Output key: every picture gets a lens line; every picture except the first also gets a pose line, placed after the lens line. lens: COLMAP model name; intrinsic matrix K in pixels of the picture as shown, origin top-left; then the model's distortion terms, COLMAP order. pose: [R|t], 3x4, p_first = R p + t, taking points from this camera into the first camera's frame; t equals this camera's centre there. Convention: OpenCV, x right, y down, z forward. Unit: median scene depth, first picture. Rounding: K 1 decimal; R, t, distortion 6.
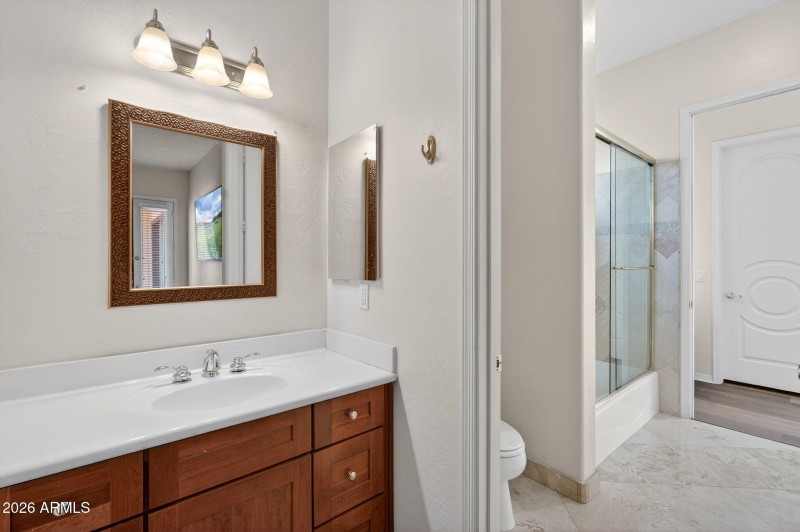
lens RADIAL K [[366.5, 0, 395.2], [0, 366.5, 262.7], [0, 0, 1]] dist [-0.013484, 0.002918]
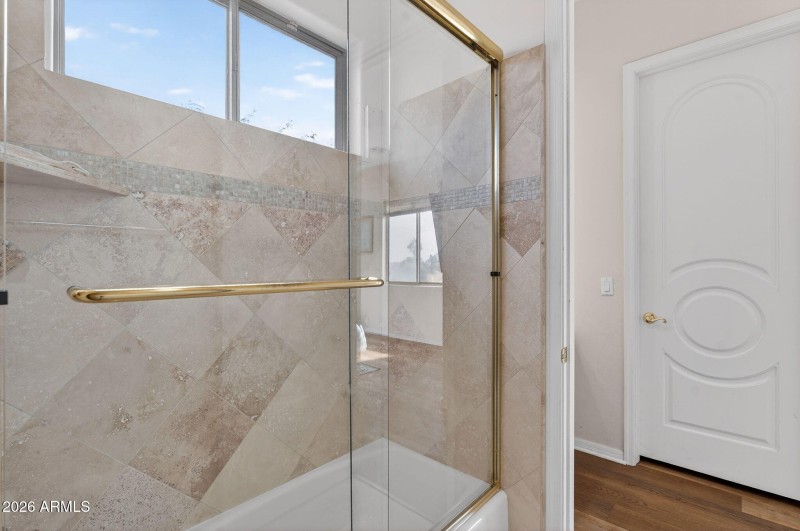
lens RADIAL K [[366.5, 0, 404.4], [0, 366.5, 267.5], [0, 0, 1]] dist [-0.013484, 0.002918]
pose [[0.991678, -0.006789, 0.128567, 0.524921], [0.005751, 0.999948, 0.008438, -0.002105], [-0.128618, -0.007629, 0.991665, 0.538276]]
